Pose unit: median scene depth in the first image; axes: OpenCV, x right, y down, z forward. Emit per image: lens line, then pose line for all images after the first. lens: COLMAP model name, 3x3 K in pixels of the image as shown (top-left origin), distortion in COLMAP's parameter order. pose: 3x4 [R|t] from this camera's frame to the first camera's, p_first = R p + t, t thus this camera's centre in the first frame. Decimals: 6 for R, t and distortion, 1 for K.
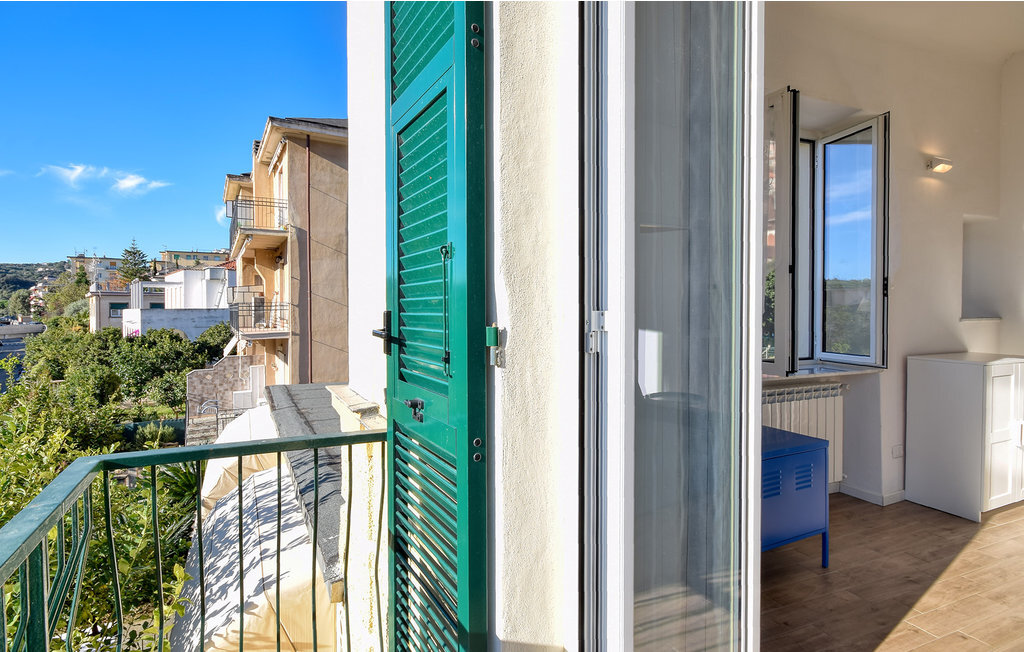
lens RADIAL K [[496.0, 0, 463.1], [0, 496.0, 313.9], [0, 0, 1]] dist [-0.000835, 0.002839]
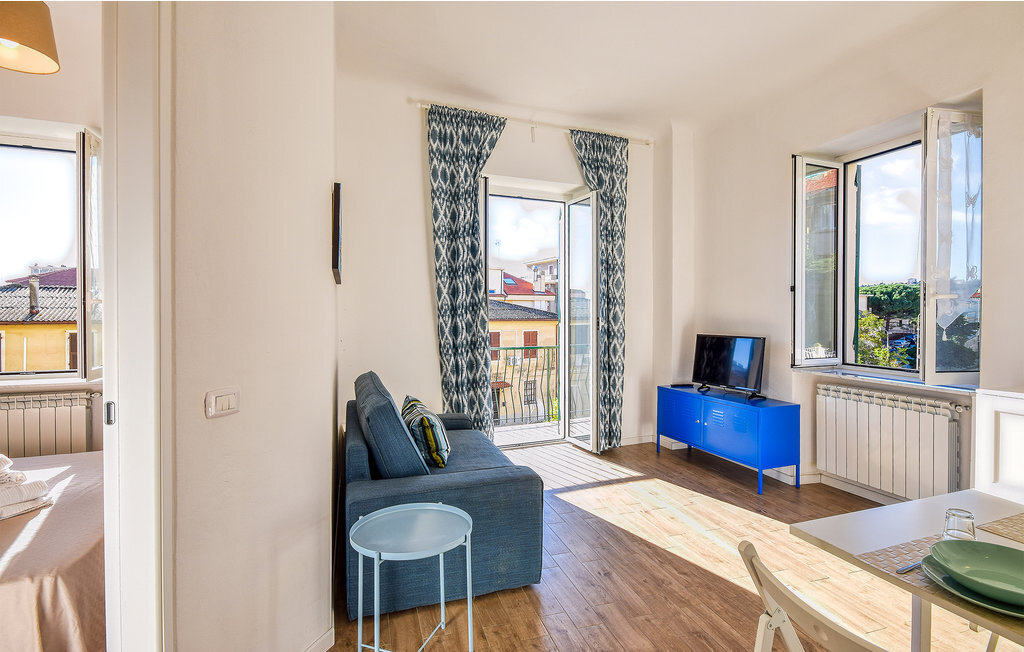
lens RADIAL K [[496.0, 0, 536.4], [0, 496.0, 319.8], [0, 0, 1]] dist [-0.000835, 0.002839]
pose [[-0.027424, 0.016772, -0.999483, 0.379903], [-0.013613, 0.999760, 0.017151, -0.003728], [0.999531, 0.014076, -0.027189, 0.064062]]
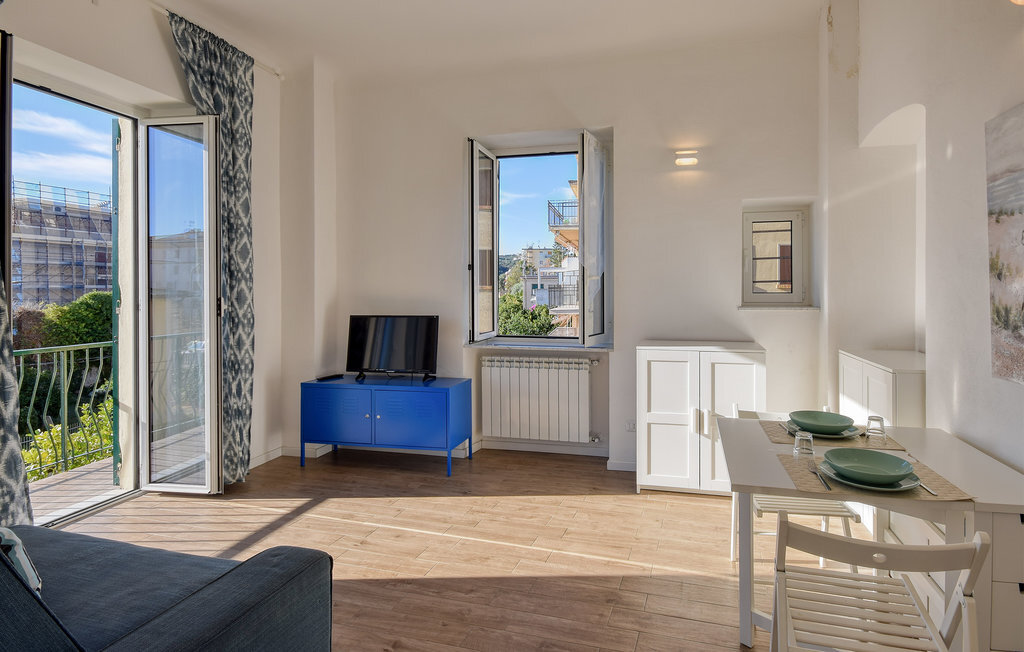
lens RADIAL K [[496.0, 0, 573.1], [0, 496.0, 290.1], [0, 0, 1]] dist [-0.000835, 0.002839]
pose [[0.815136, 0.004349, -0.579254, 0.319108], [-0.008356, 0.999956, -0.004251, -0.004301], [0.579210, 0.008305, 0.815136, 0.005762]]
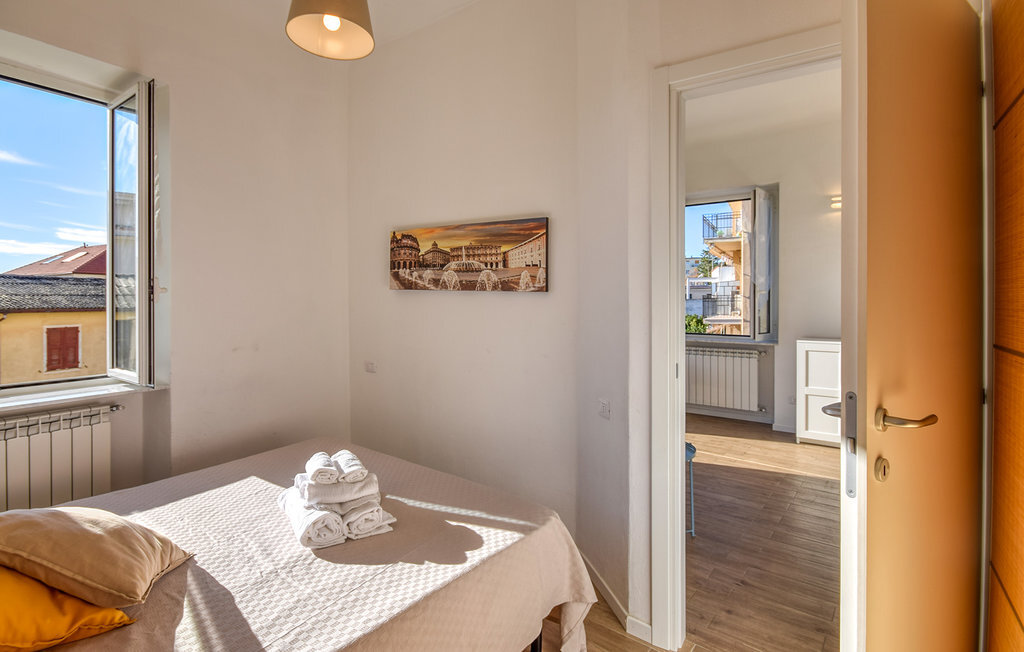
lens RADIAL K [[496.0, 0, 517.4], [0, 496.0, 304.0], [0, 0, 1]] dist [-0.000835, 0.002839]
pose [[0.534005, 0.012979, -0.845382, 0.386564], [-0.012320, 0.999895, 0.007570, -0.003692], [0.845392, 0.006373, 0.534109, -0.118196]]
